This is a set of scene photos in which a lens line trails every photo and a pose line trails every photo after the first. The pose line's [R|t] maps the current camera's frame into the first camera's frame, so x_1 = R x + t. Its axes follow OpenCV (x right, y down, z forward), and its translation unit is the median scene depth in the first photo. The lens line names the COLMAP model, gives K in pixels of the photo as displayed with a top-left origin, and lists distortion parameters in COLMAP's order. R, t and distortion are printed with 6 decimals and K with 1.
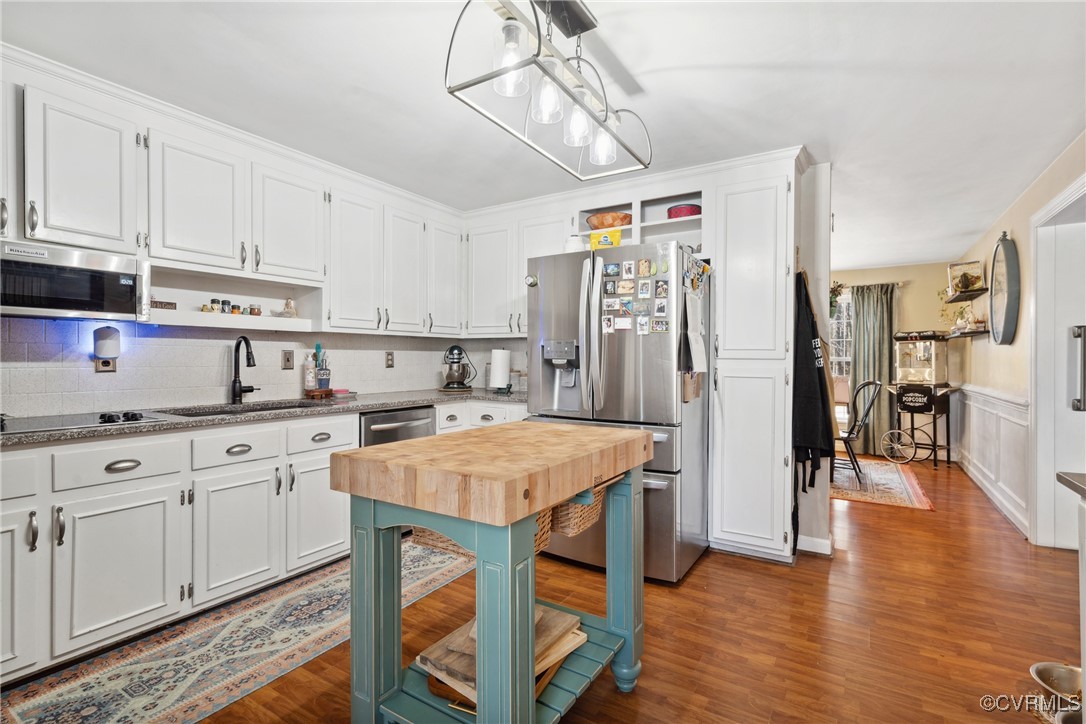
lens RADIAL K [[504.7, 0, 545.1], [0, 504.7, 358.6], [0, 0, 1]] dist [0.000165, -0.000045]
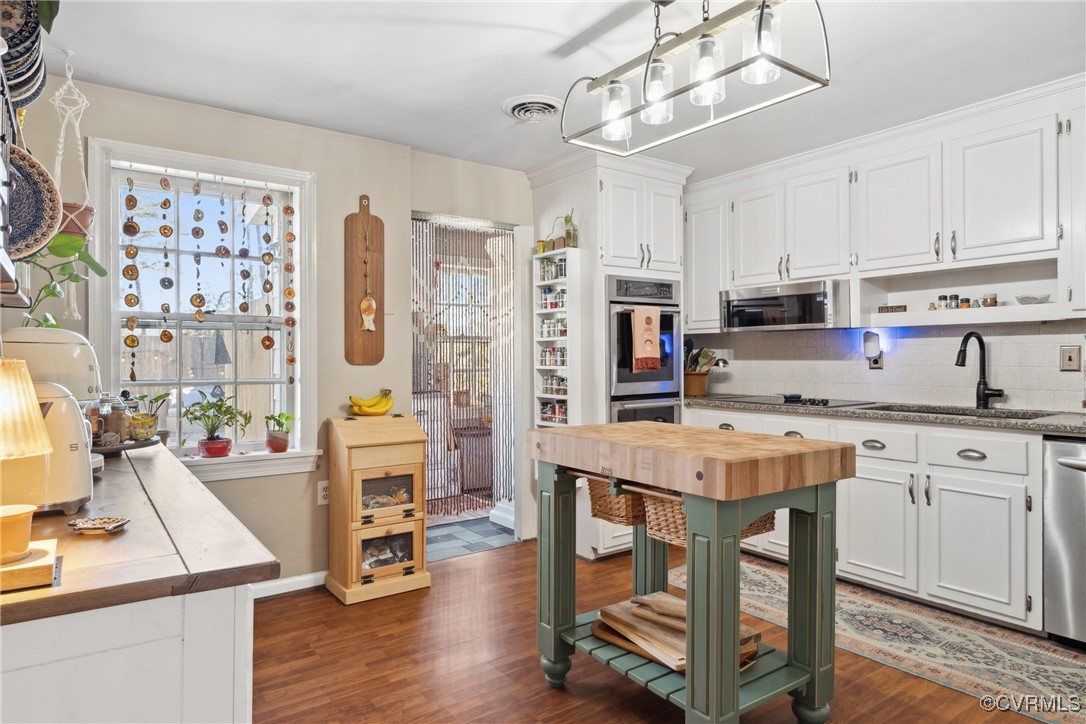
lens RADIAL K [[649.3, 0, 544.0], [0, 649.3, 361.8], [0, 0, 1]] dist [-0.001848, -0.000279]
pose [[-0.380889, 0.003738, -0.924613, 0.802645], [0.003157, 0.999991, 0.002742, 0.002559], [0.924615, -0.001875, -0.380898, 0.794203]]
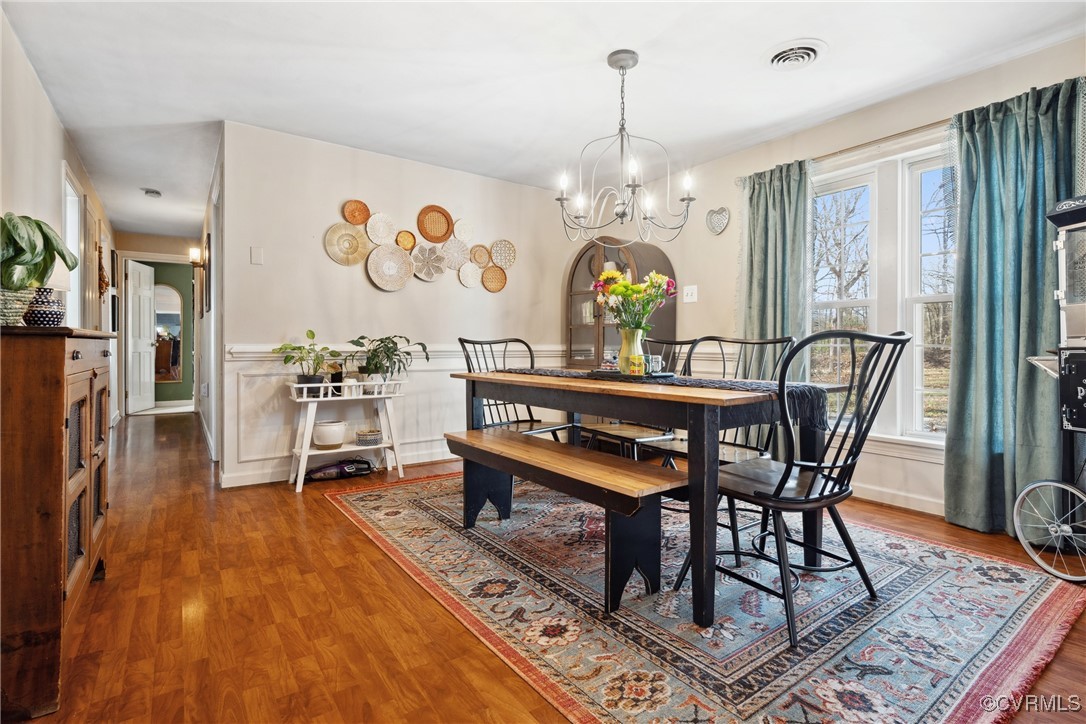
lens RADIAL K [[520.0, 0, 544.3], [0, 520.0, 356.3], [0, 0, 1]] dist [-0.000975, -0.000103]
pose [[0.925612, 0.000900, -0.378474, 0.288787], [0.000106, 0.999997, 0.002637, 0.030839], [0.378475, -0.002481, 0.925608, 0.306095]]
